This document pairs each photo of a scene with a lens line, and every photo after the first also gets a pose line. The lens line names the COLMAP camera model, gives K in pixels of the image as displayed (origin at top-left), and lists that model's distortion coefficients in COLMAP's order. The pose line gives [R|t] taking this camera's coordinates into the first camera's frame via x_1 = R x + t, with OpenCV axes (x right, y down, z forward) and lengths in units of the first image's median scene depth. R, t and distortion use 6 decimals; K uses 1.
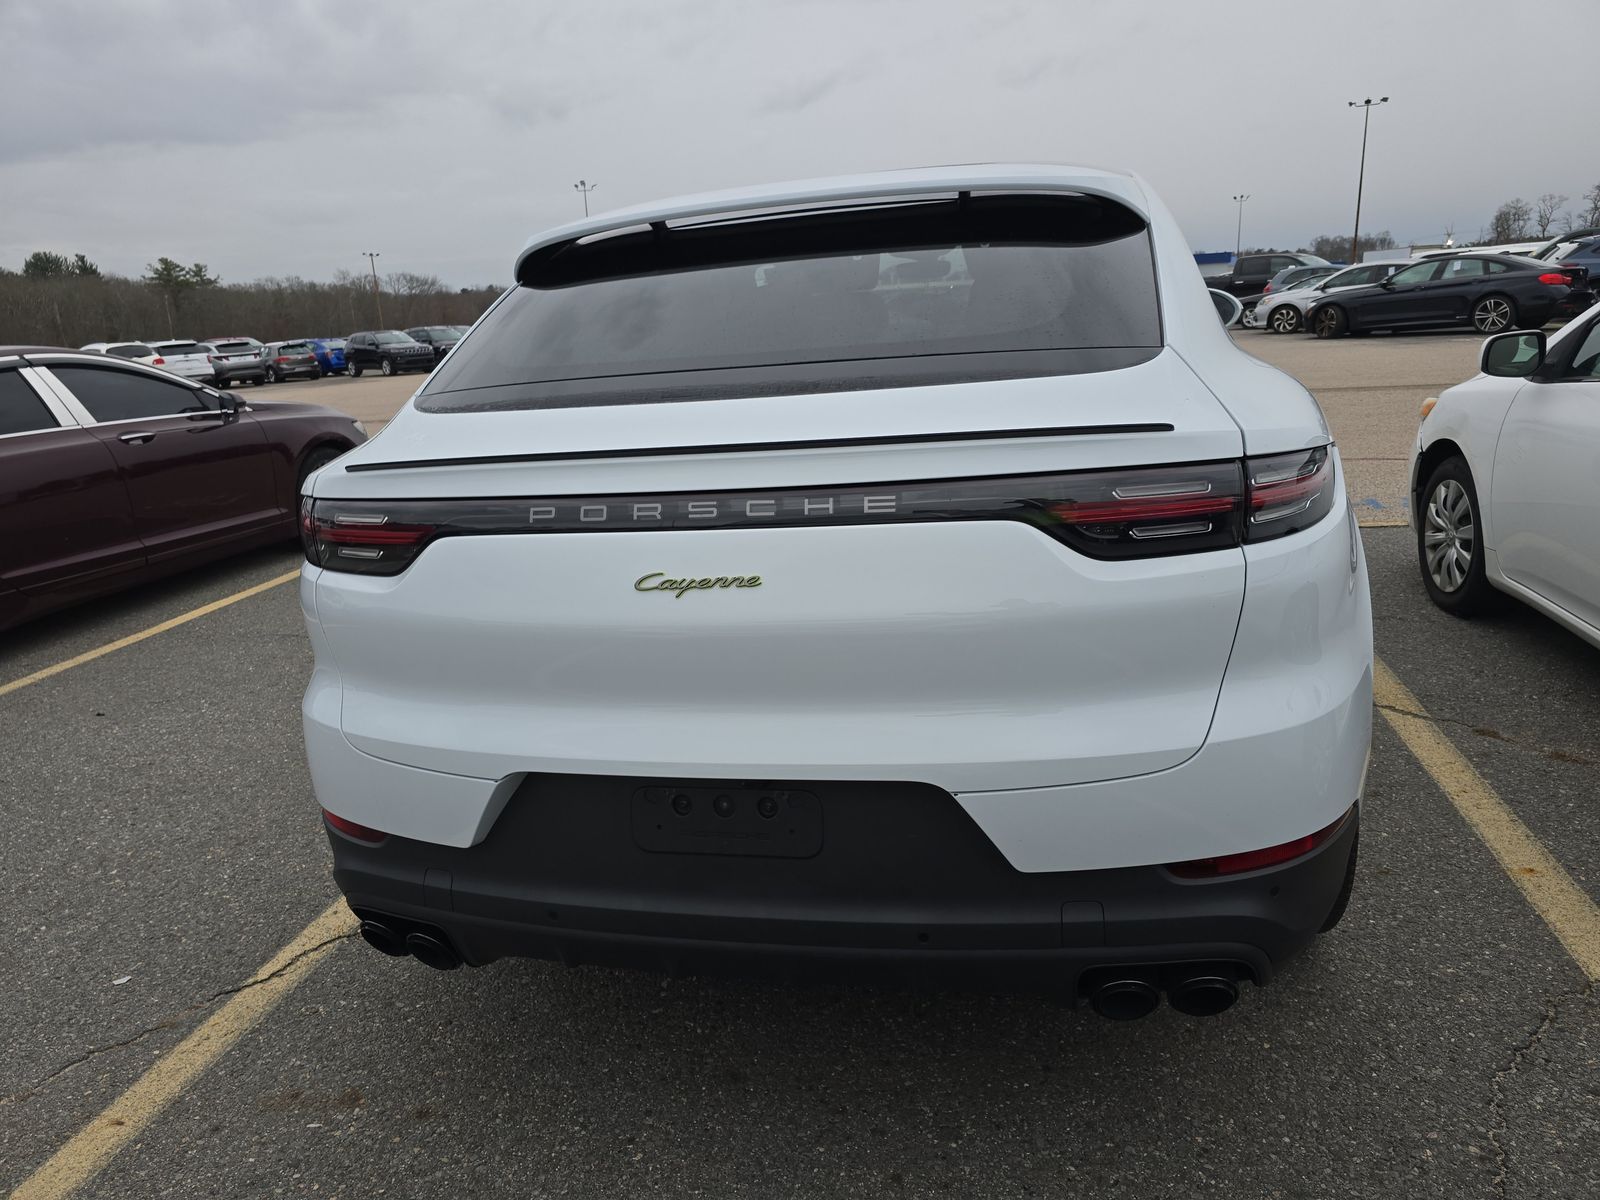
lens RADIAL K [[1065.3, 0, 800.0], [0, 1065.3, 600.0], [0, 0, 1]] dist [0.058214, -0.052941]
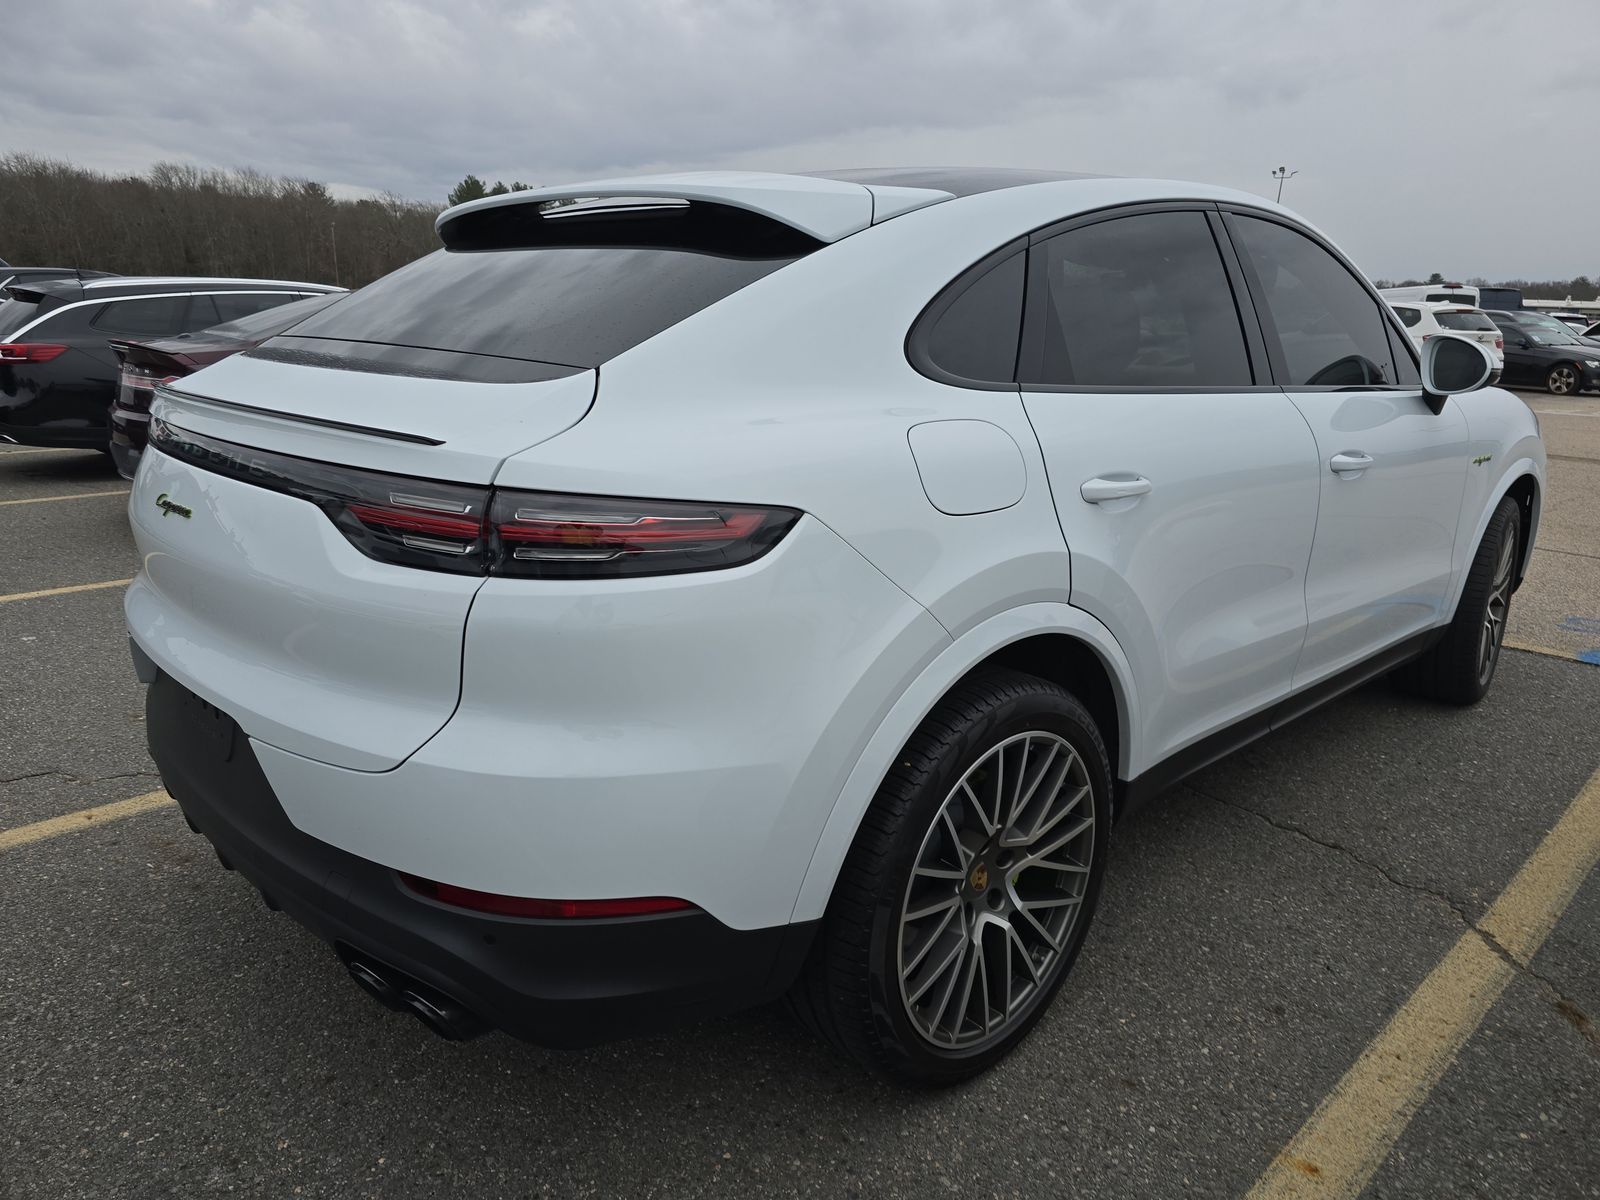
lens RADIAL K [[1065.3, 0, 800.0], [0, 1065.3, 600.0], [0, 0, 1]] dist [0.058214, -0.052941]
pose [[0.829321, 0.229243, -0.509583, 1.001395], [-0.223019, 0.971978, 0.074305, -0.144836], [0.512337, 0.052024, 0.857207, 0.279040]]
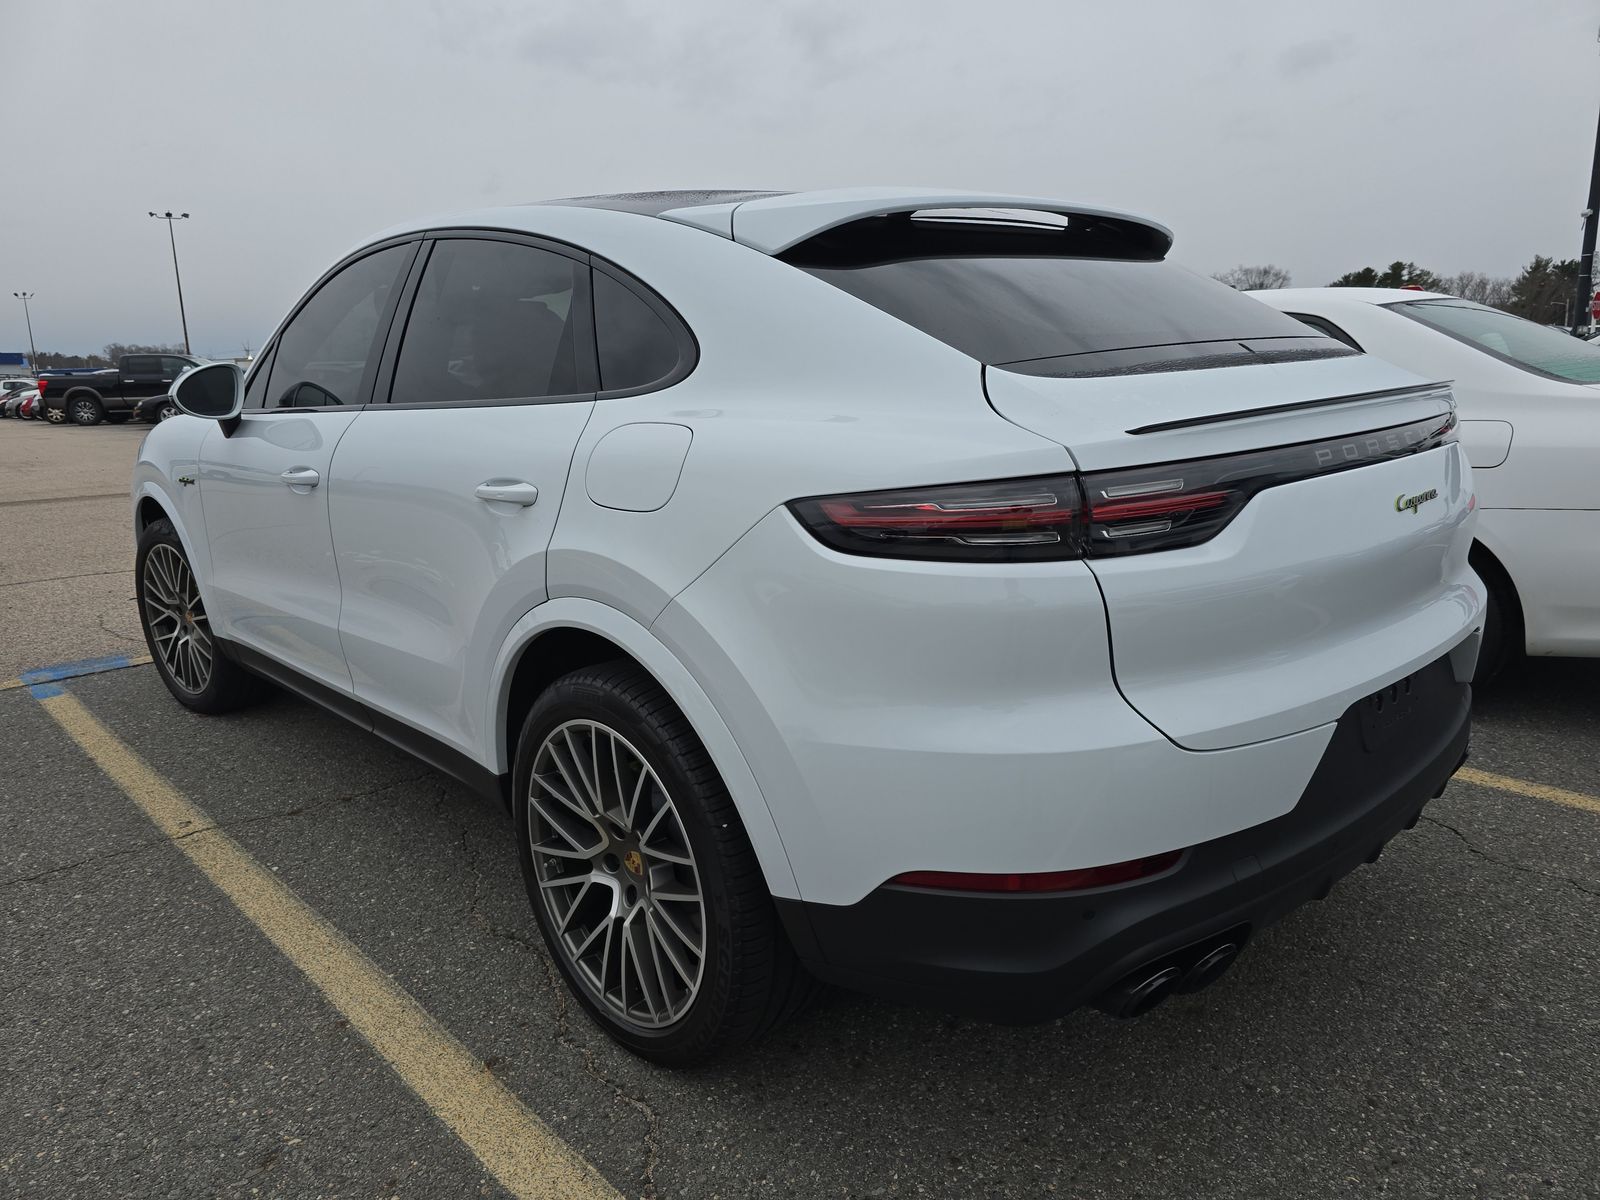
lens RADIAL K [[1065.3, 0, 800.0], [0, 1065.3, 600.0], [0, 0, 1]] dist [0.058214, -0.052941]
pose [[0.562533, -0.133712, 0.815891, -1.318798], [0.211311, 0.977312, 0.014474, -0.061121], [-0.799315, 0.164265, 0.578025, 0.759601]]
